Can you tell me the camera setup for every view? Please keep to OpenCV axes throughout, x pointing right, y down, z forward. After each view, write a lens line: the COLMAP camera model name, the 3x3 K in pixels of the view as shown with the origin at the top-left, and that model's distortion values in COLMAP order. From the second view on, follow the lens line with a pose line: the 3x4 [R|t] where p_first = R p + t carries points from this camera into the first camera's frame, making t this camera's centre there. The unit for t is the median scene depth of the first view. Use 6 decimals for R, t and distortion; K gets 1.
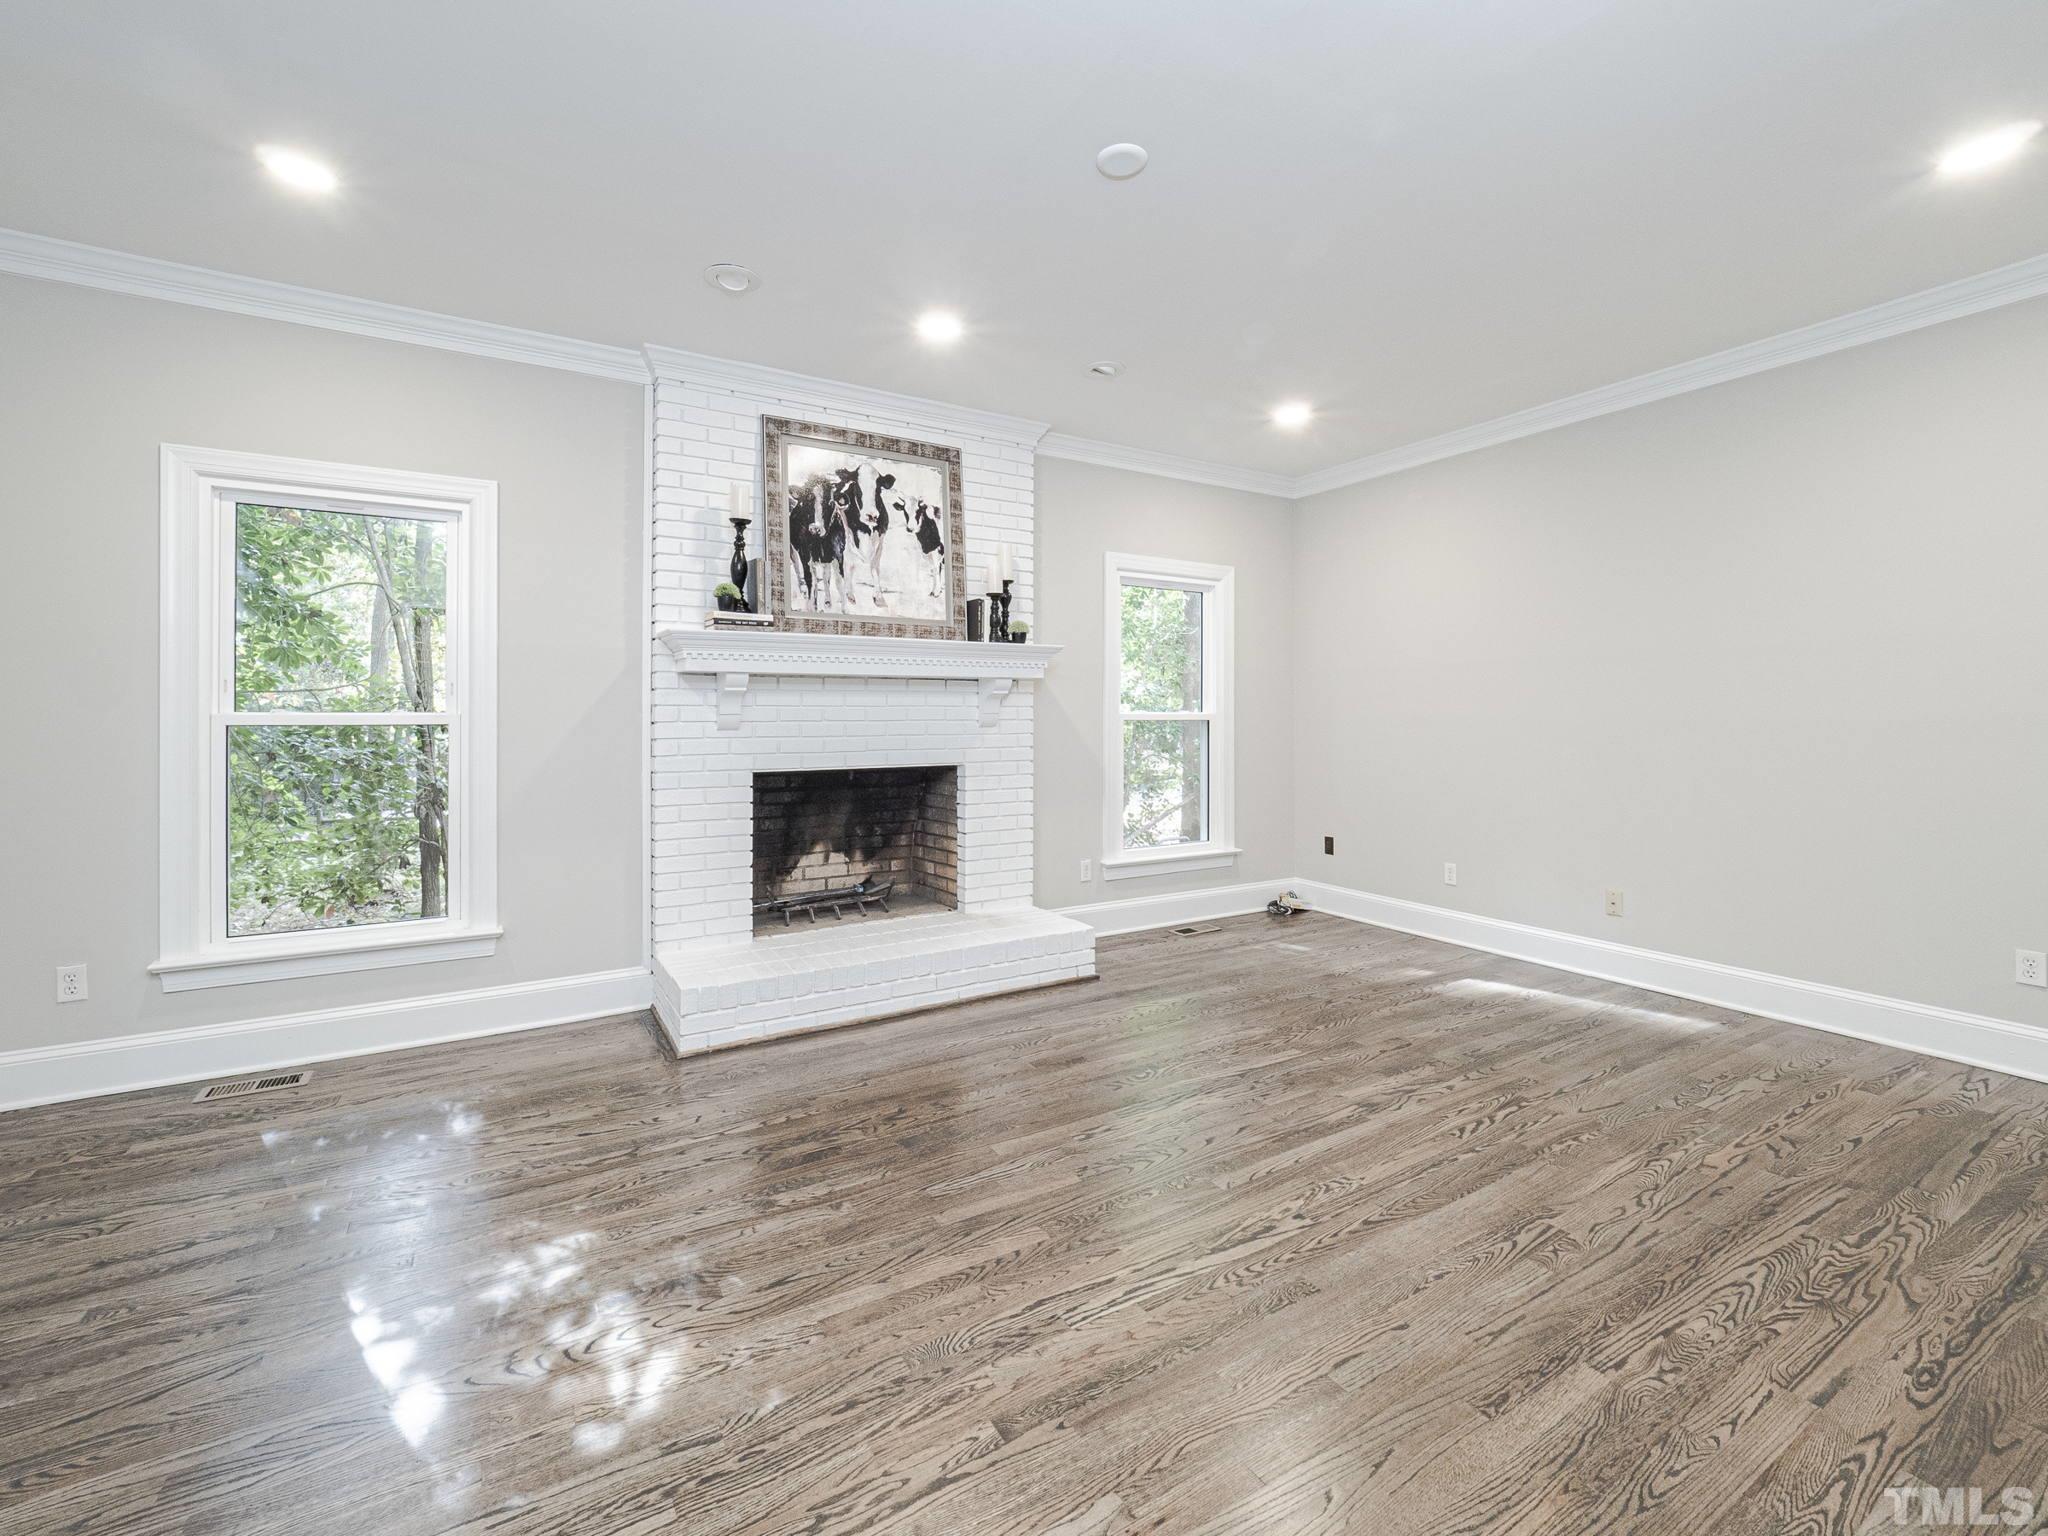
lens RADIAL K [[883.0, 0, 1030.4], [0, 883.0, 719.3], [0, 0, 1]] dist [0.002968, -0.004507]
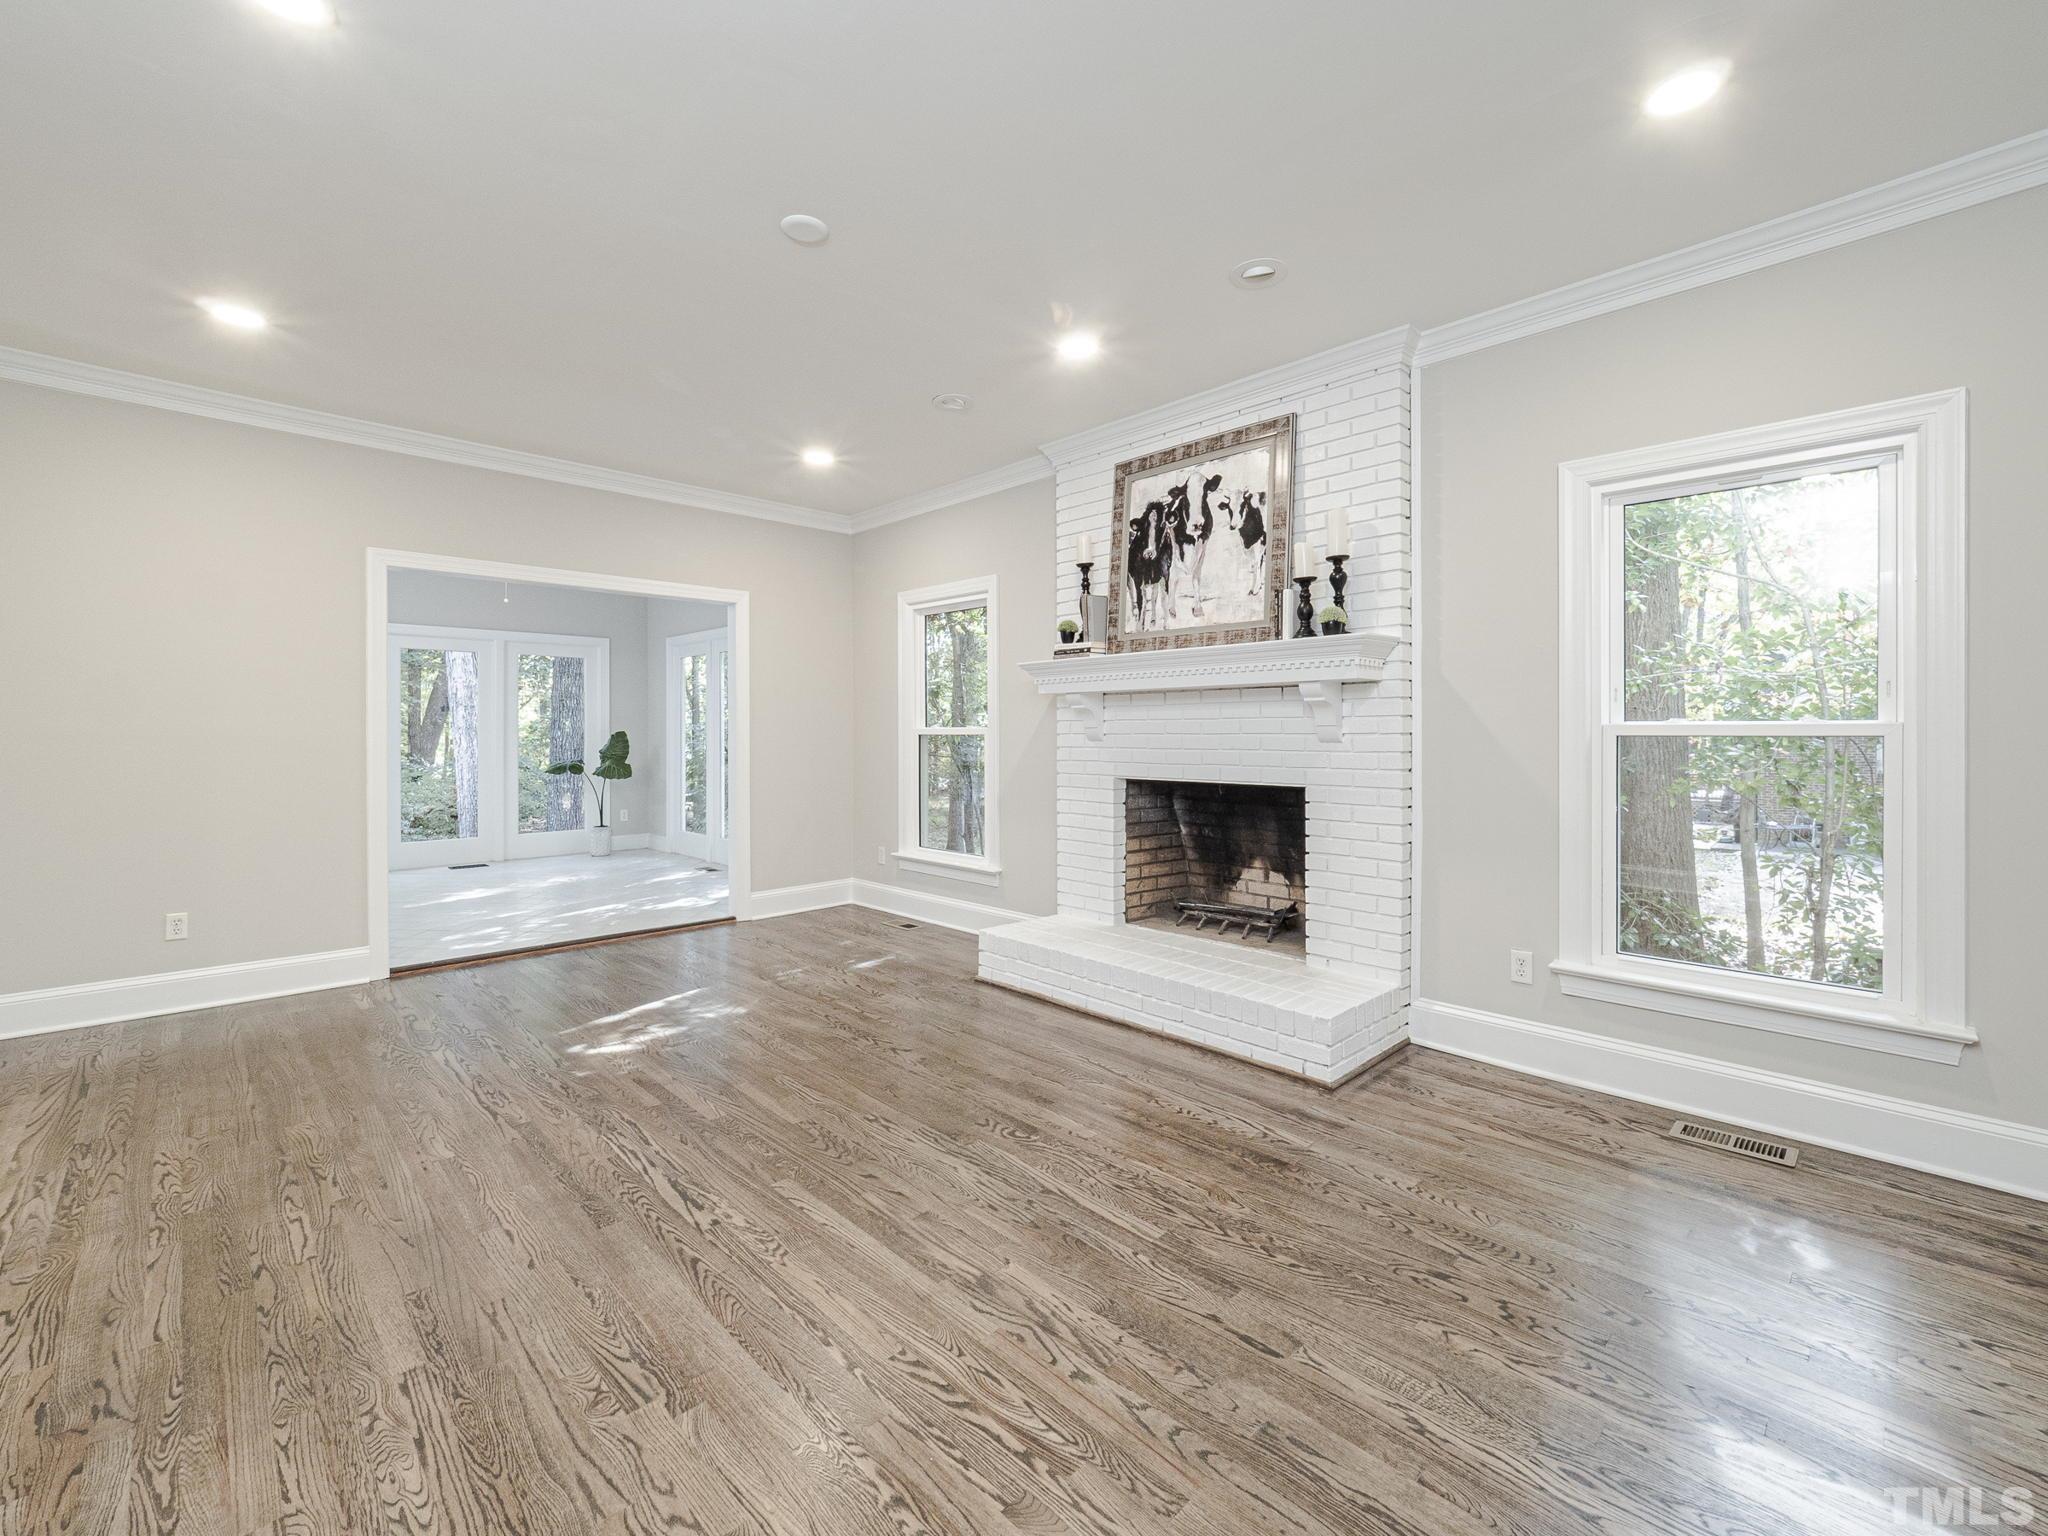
lens RADIAL K [[876.6, 0, 1027.4], [0, 876.6, 733.7], [0, 0, 1]] dist [-0.003558, -0.000811]
pose [[0.224353, 0.002936, -0.974504, 0.767974], [0.000795, 0.999995, 0.003196, -0.001859], [0.974508, -0.001492, 0.224350, 0.632524]]
